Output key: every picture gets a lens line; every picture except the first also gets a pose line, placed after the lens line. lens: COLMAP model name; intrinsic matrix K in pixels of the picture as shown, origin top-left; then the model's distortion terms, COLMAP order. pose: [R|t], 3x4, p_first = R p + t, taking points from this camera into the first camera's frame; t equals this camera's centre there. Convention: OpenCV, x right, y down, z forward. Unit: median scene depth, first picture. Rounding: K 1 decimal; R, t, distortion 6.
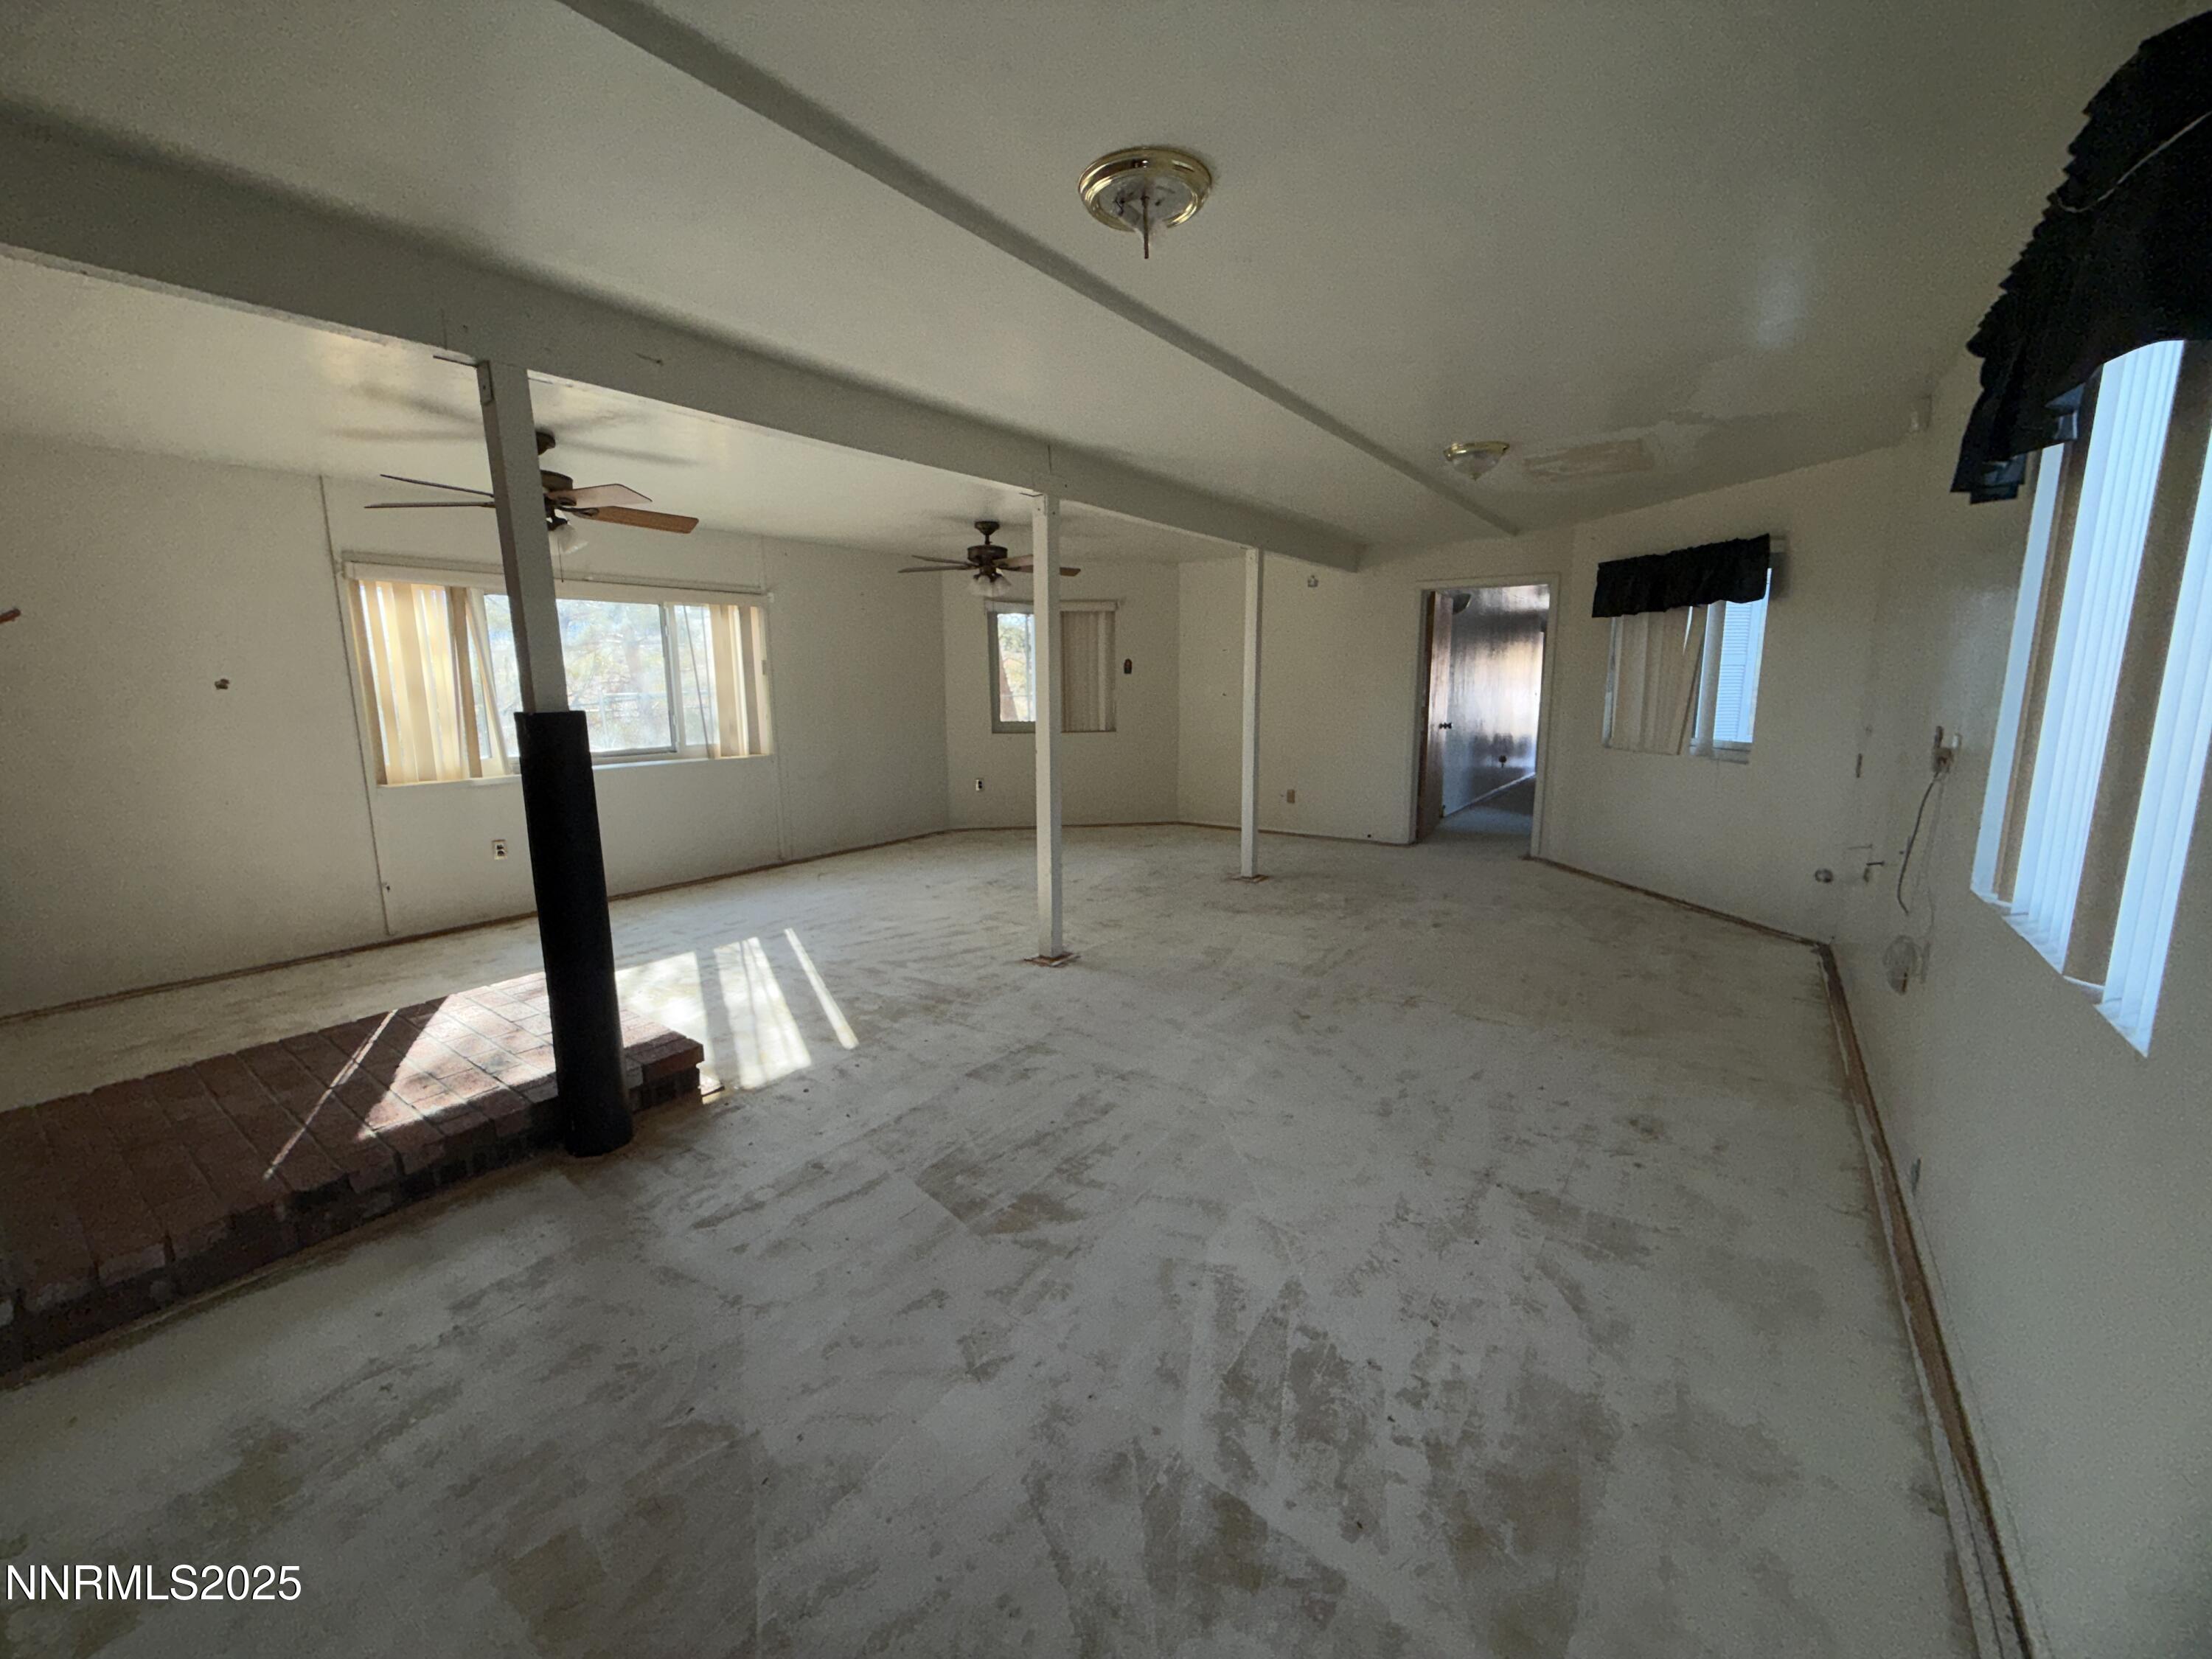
lens RADIAL K [[880.1, 0, 1099.5], [0, 880.1, 823.5], [0, 0, 1]] dist [0.001250, 0.000087]
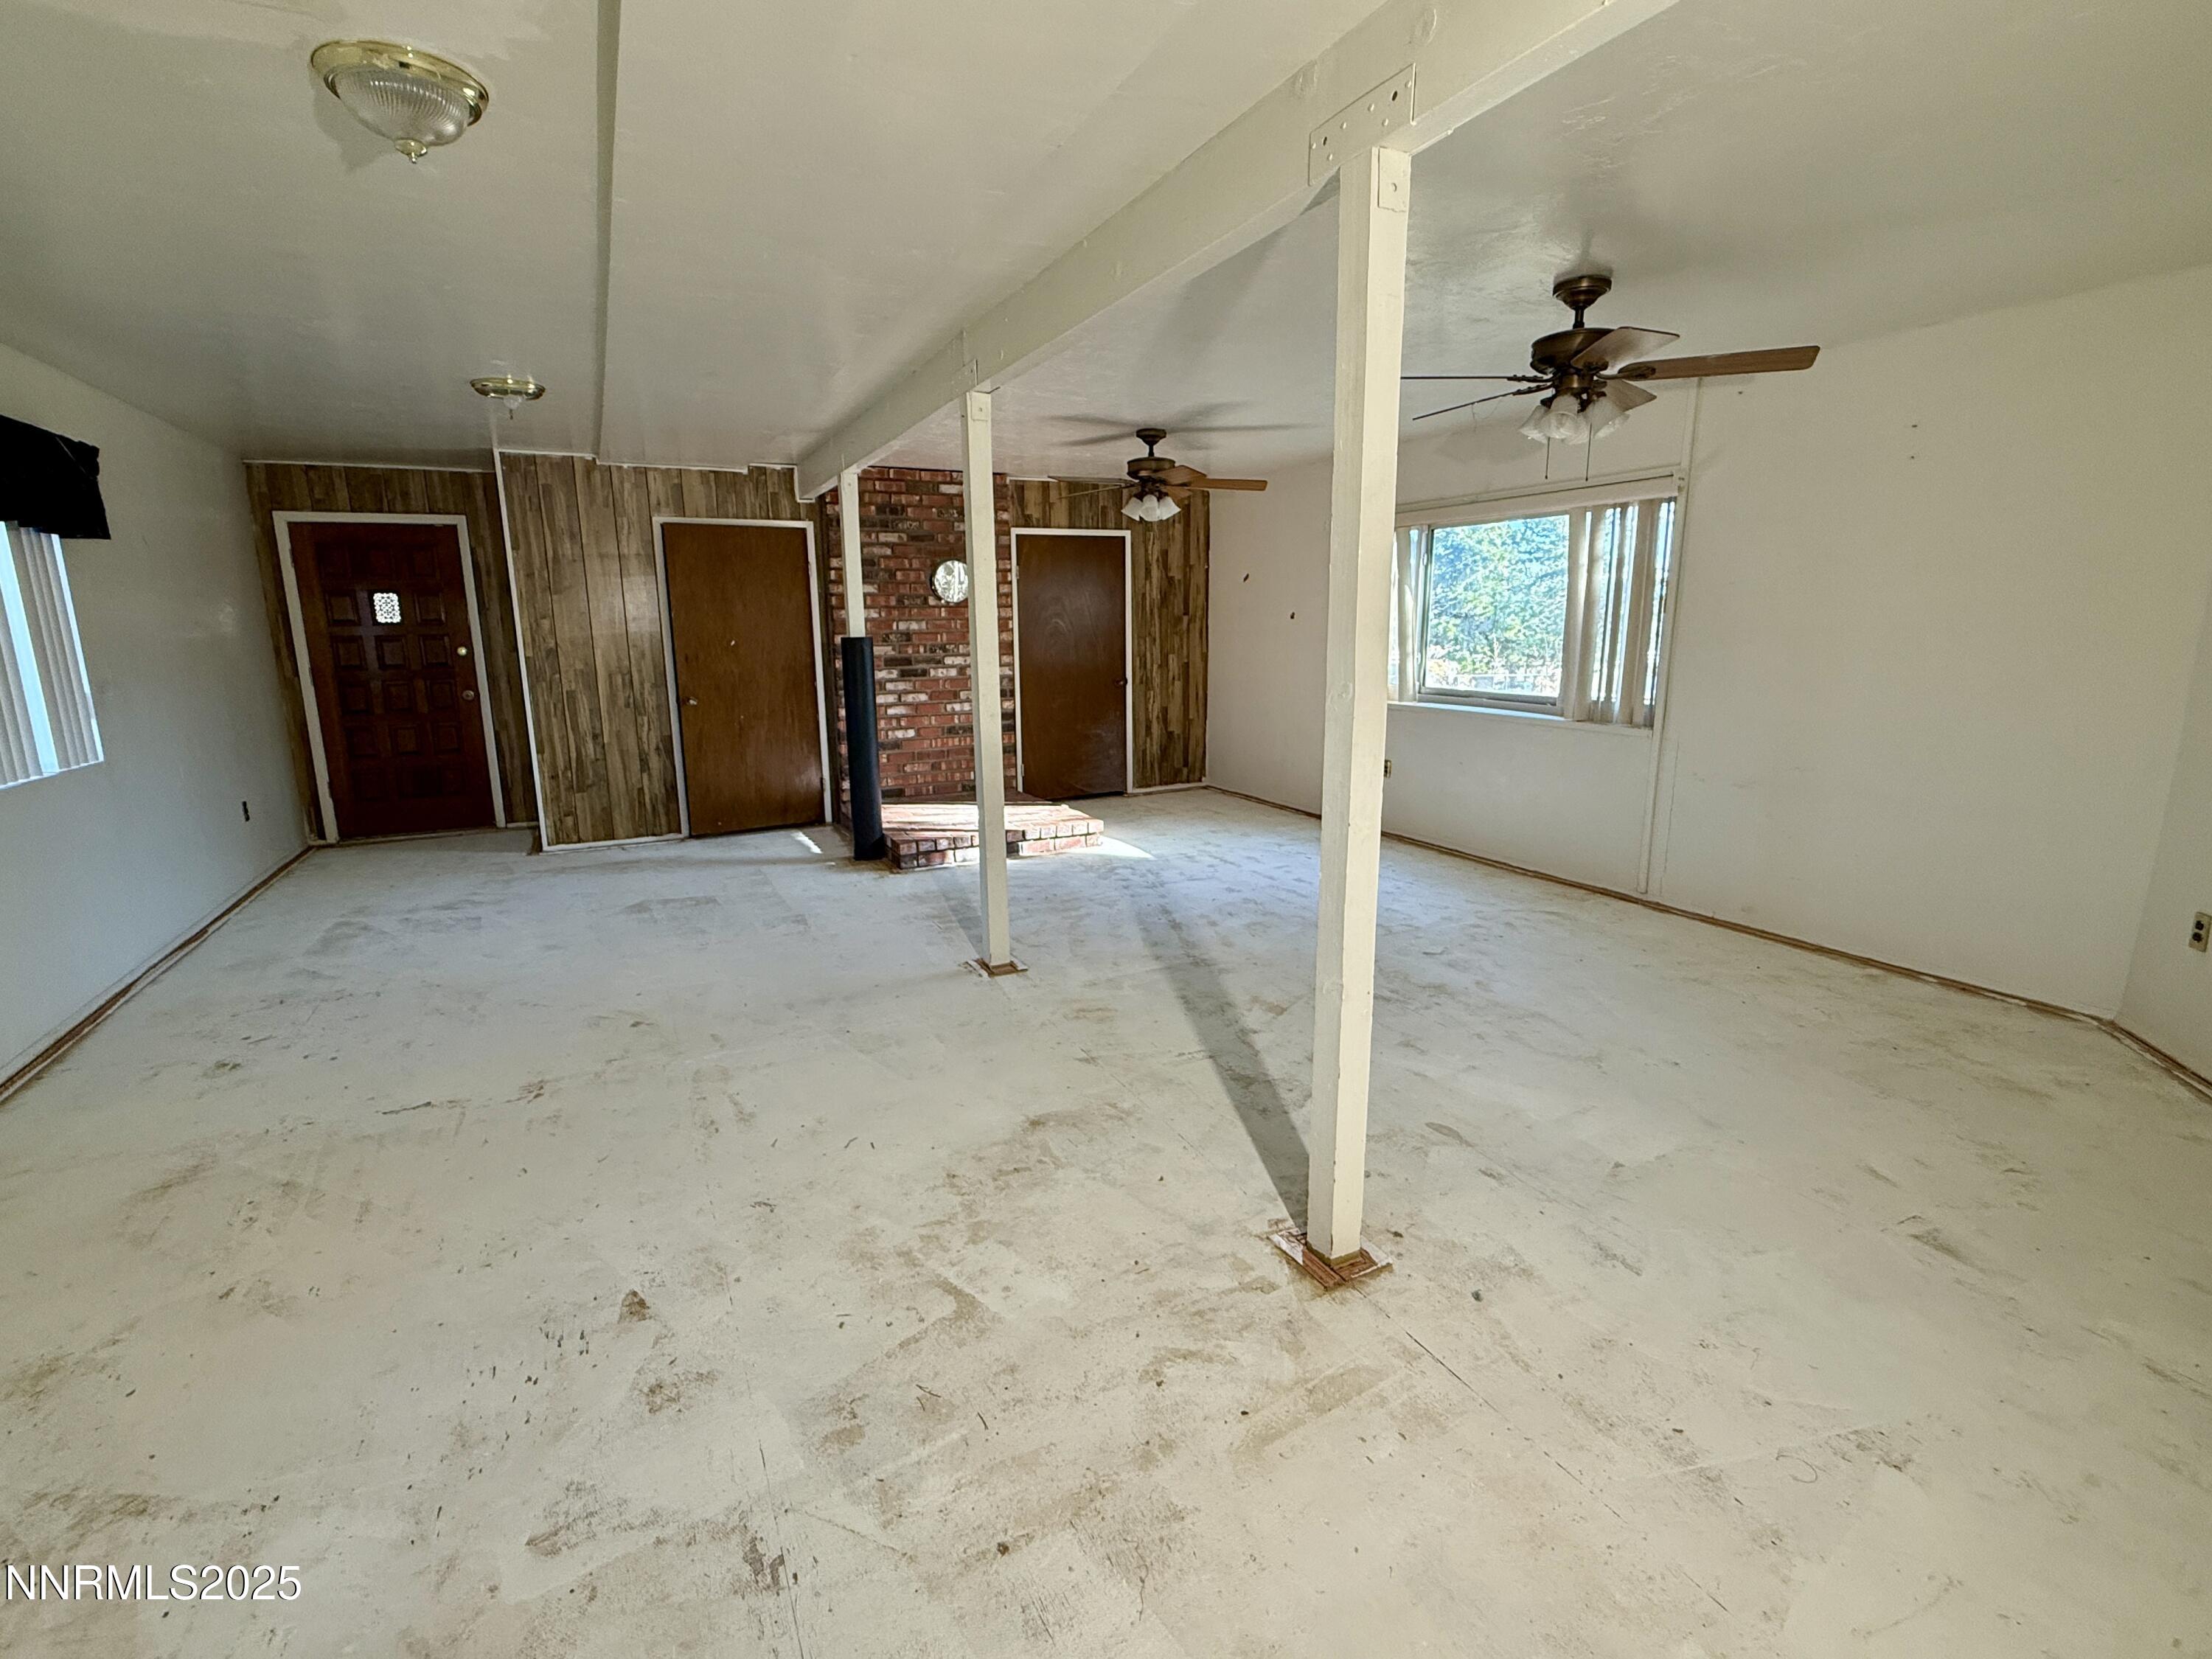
lens RADIAL K [[1035.1, 0, 1103.9], [0, 1035.1, 838.1], [0, 0, 1]] dist [0.000055, -0.000495]
pose [[-0.470520, 0.195674, -0.860420, 0.631773], [-0.128467, 0.949522, 0.286189, -0.222024], [0.872988, 0.245193, -0.421631, 1.318576]]
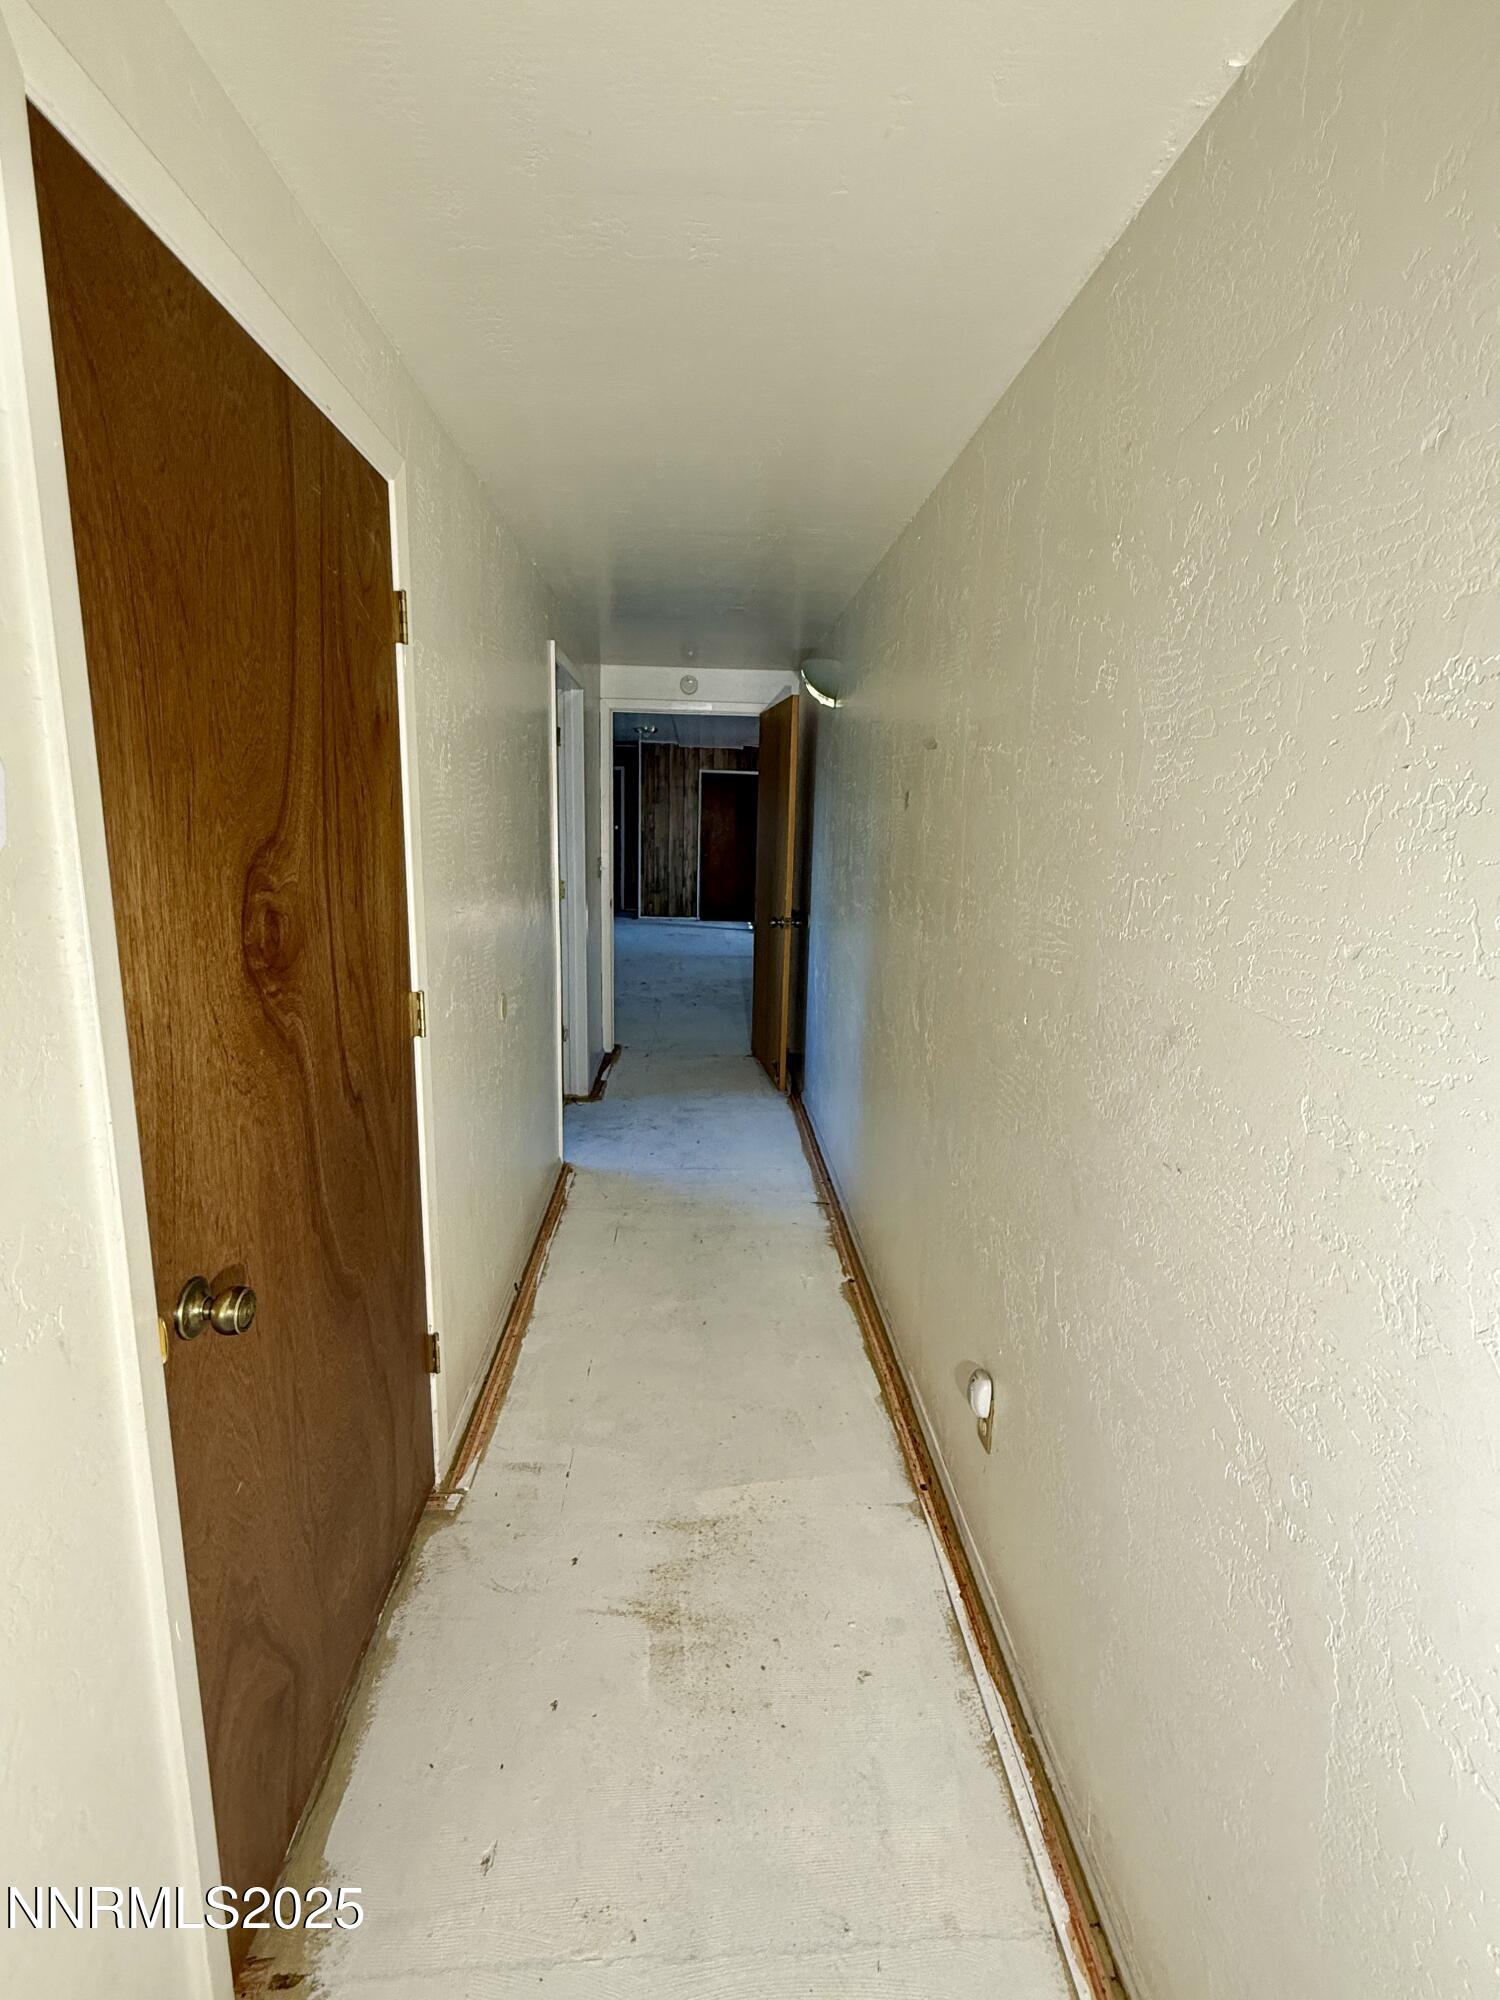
lens RADIAL K [[935.9, 0, 747.9], [0, 935.9, 1000.9], [0, 0, 1]] dist [0.000055, -0.000495]
pose [[-0.744768, 0.123620, -0.655773, 1.064046], [-0.125346, 0.939286, 0.319422, -0.327101], [0.655445, 0.320094, -0.684055, 1.852761]]
